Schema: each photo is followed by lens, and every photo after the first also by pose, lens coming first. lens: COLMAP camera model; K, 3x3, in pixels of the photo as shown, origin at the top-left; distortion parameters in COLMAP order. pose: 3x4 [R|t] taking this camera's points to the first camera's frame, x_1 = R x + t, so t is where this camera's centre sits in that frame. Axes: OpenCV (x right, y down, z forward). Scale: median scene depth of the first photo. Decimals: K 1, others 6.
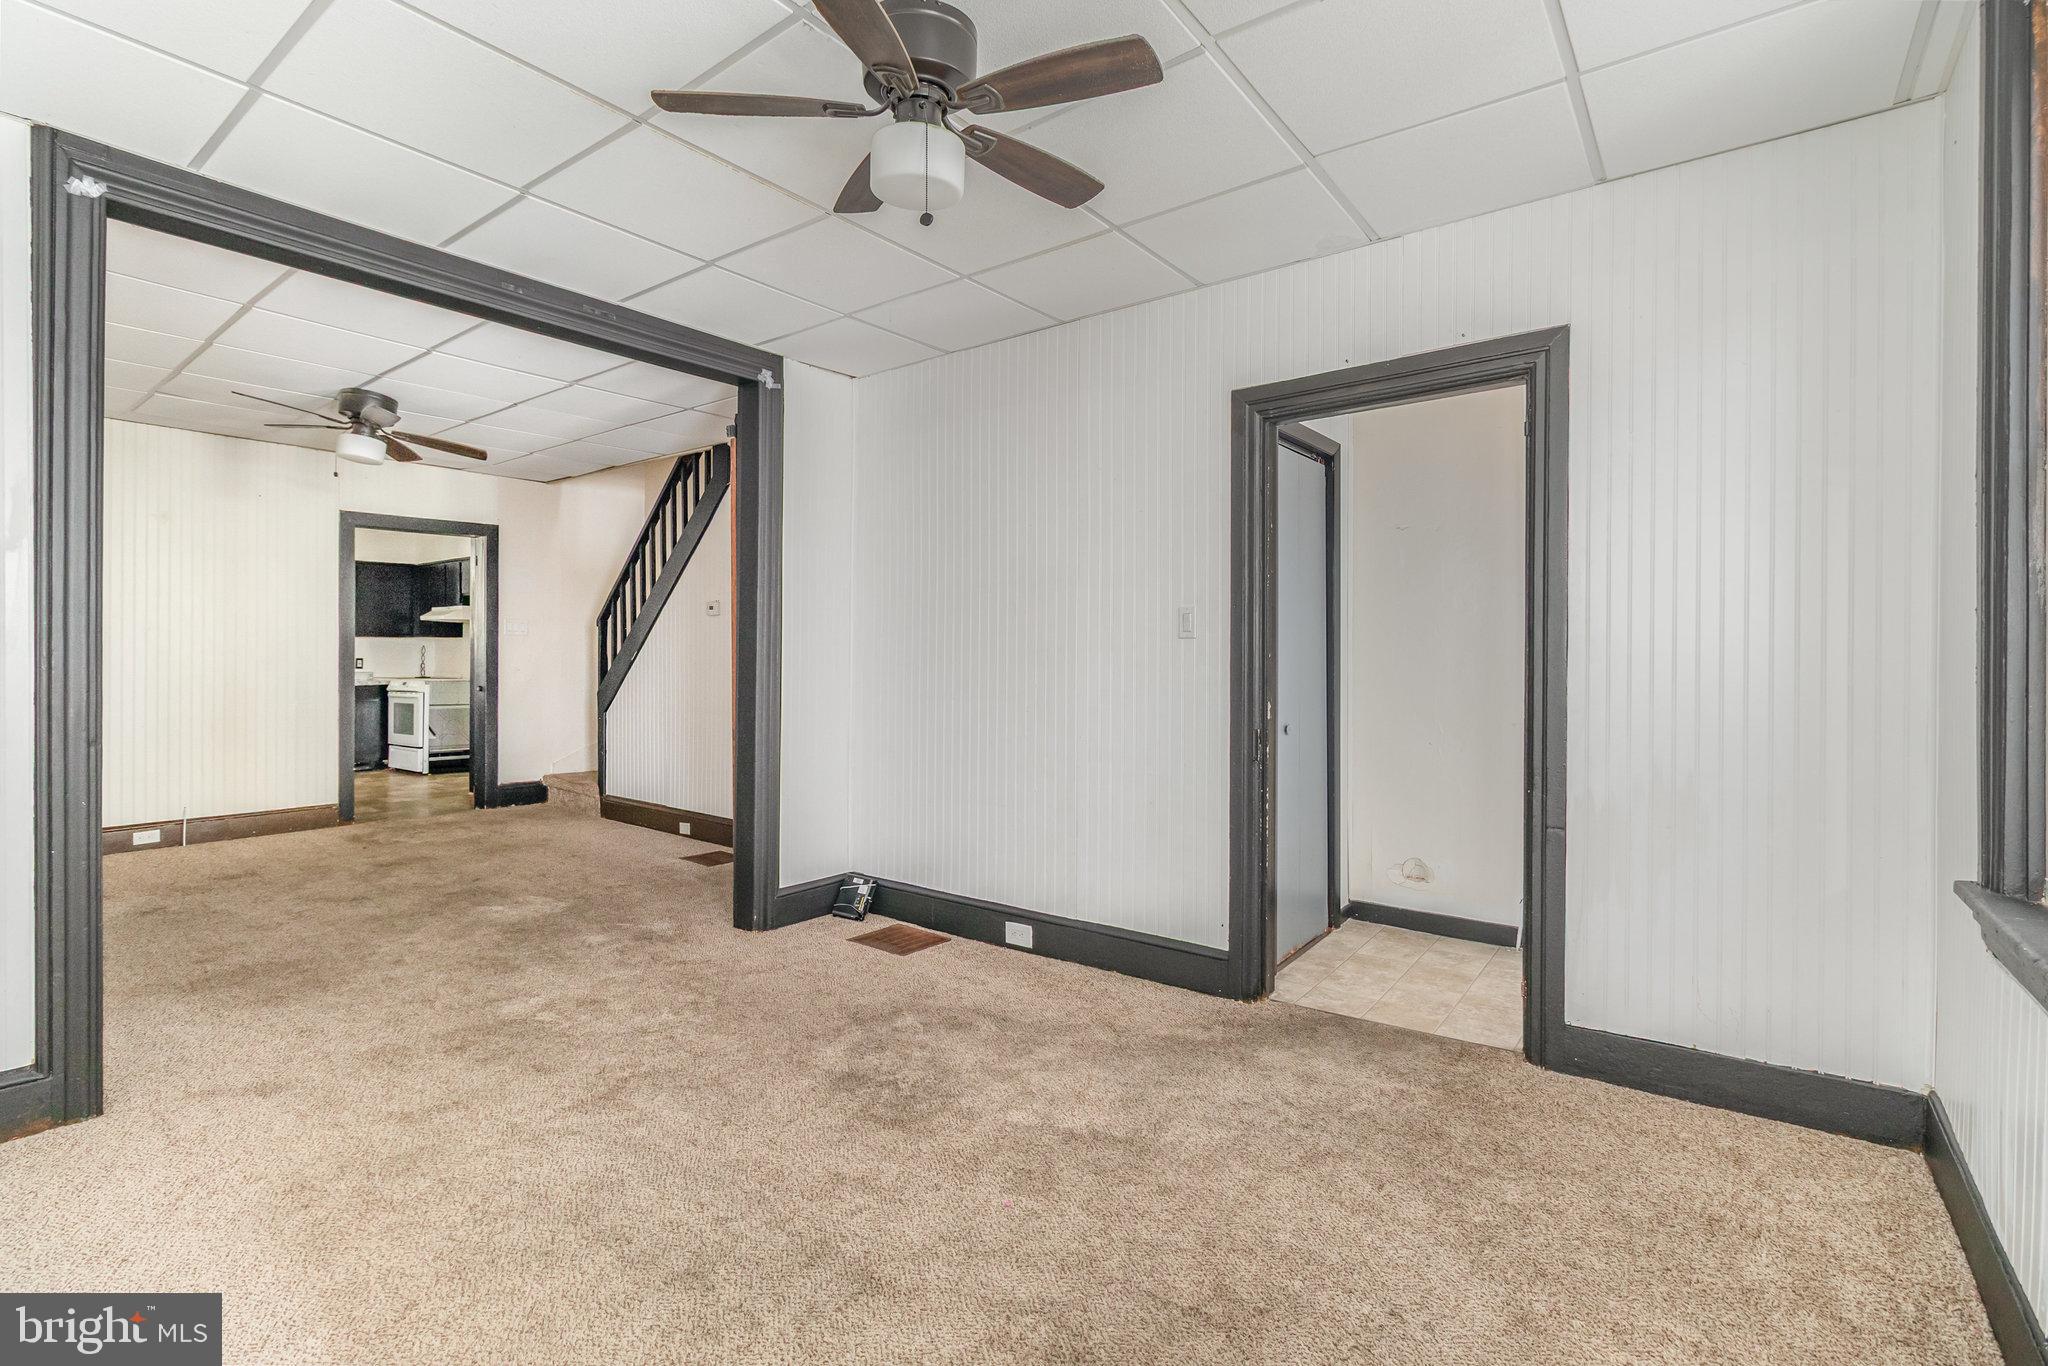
lens RADIAL K [[952.3, 0, 1034.5], [0, 952.3, 665.5], [0, 0, 1]] dist [0.003722, -0.001134]
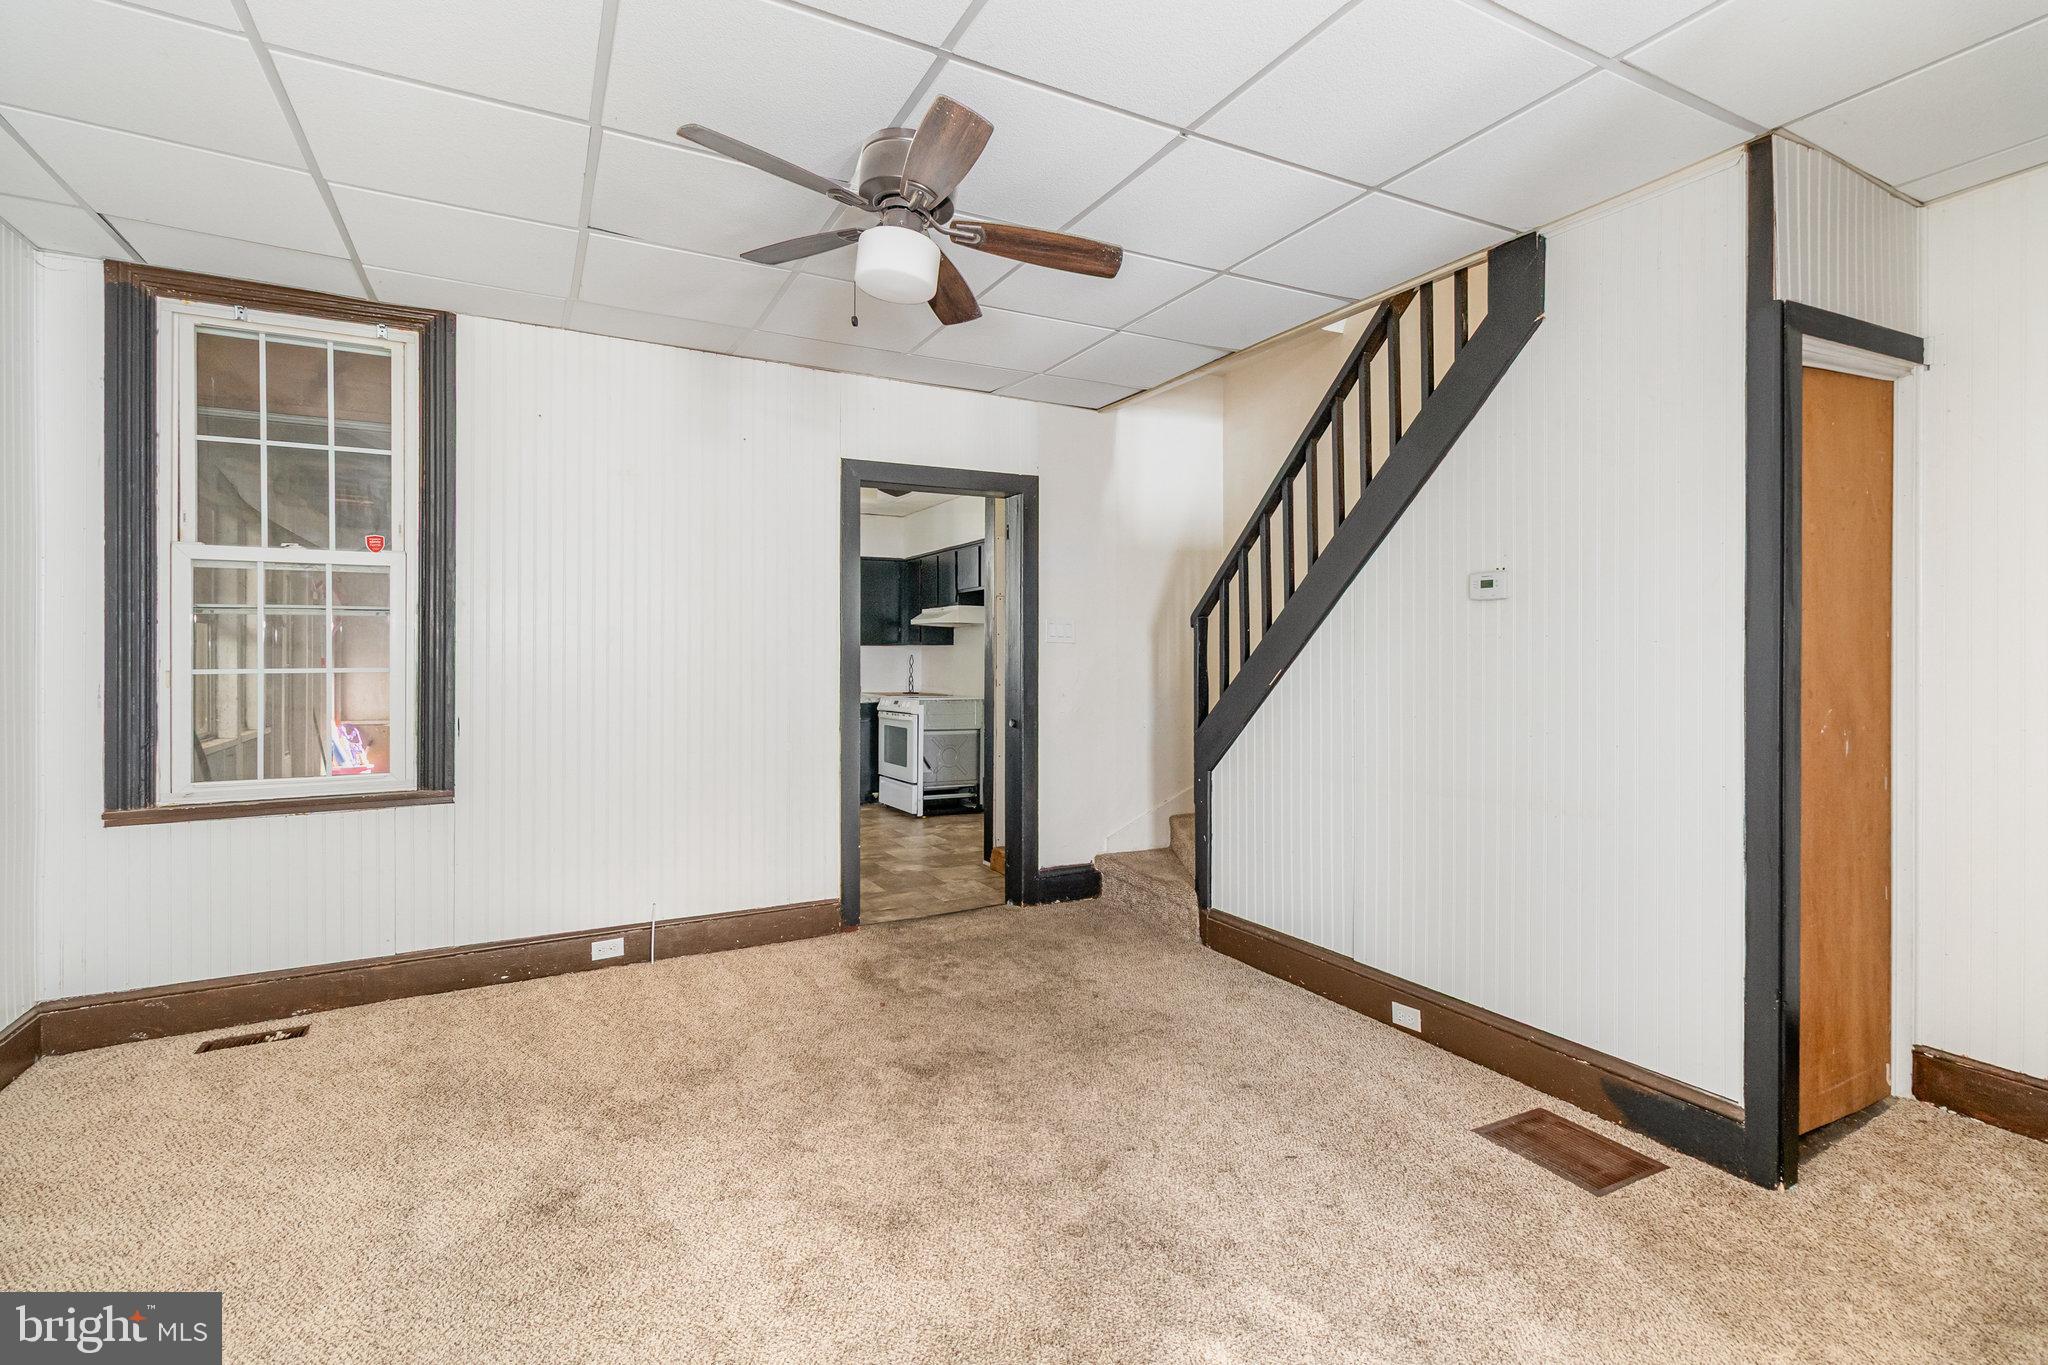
lens RADIAL K [[952.3, 0, 1026.6], [0, 952.3, 652.1], [0, 0, 1]] dist [0.003722, -0.001134]
pose [[0.915706, -0.006482, -0.401797, -0.303517], [-0.000036, 0.999869, -0.016214, -0.014467], [0.401849, 0.014862, 0.915585, 0.391171]]
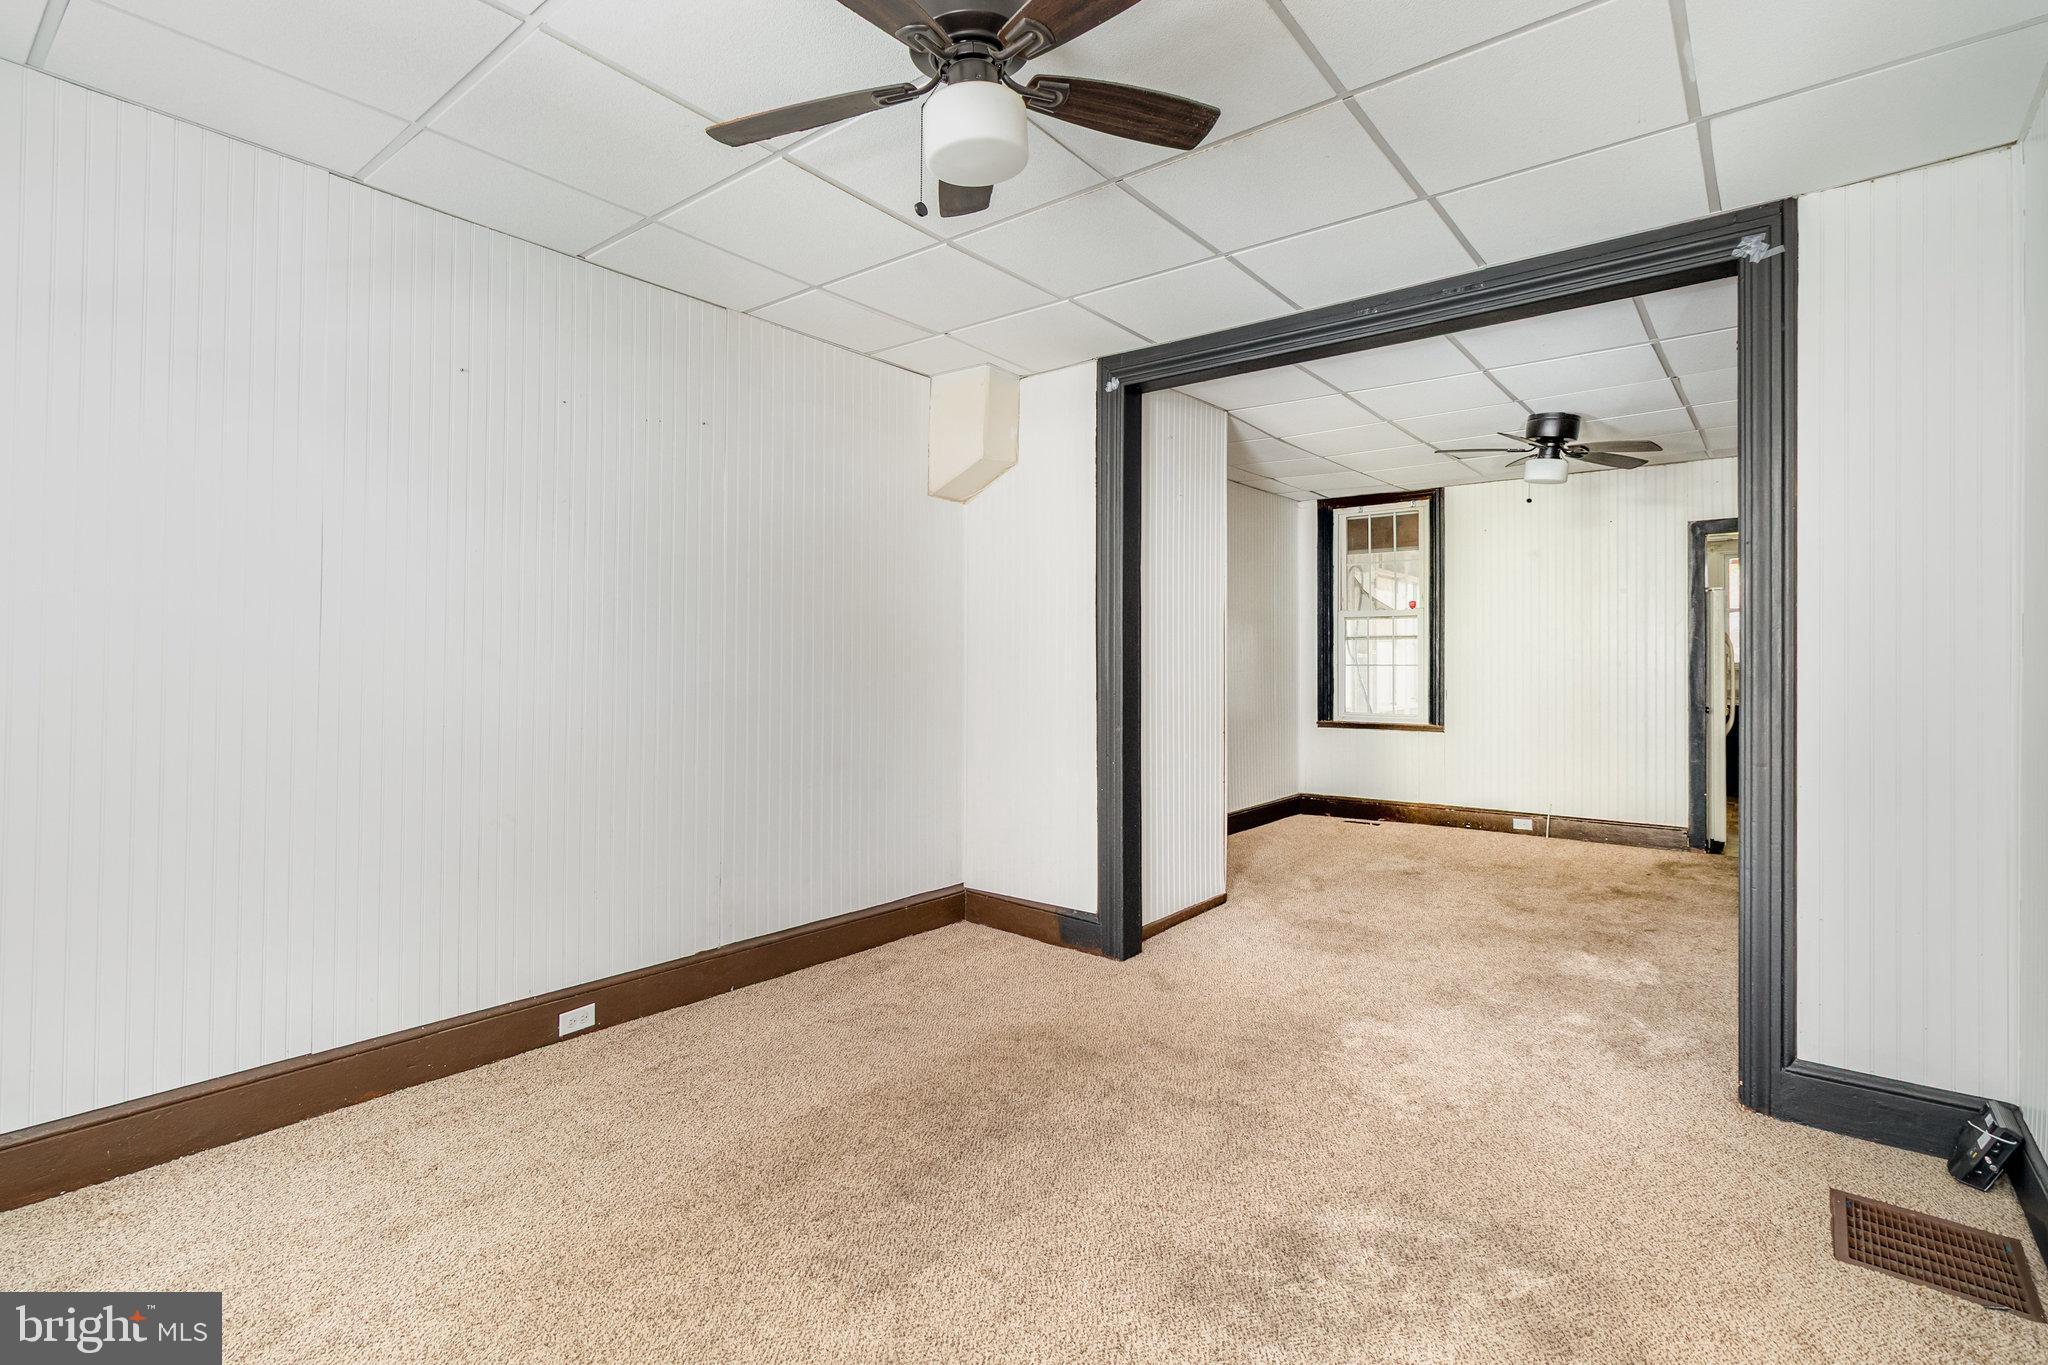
lens RADIAL K [[952.3, 0, 1006.4], [0, 952.3, 665.1], [0, 0, 1]] dist [0.003722, -0.001134]
pose [[-0.035947, 0.000886, -0.999353, 0.222565], [-0.015483, 0.999879, 0.001443, -0.008067], [0.999234, 0.015525, -0.035929, 0.308719]]
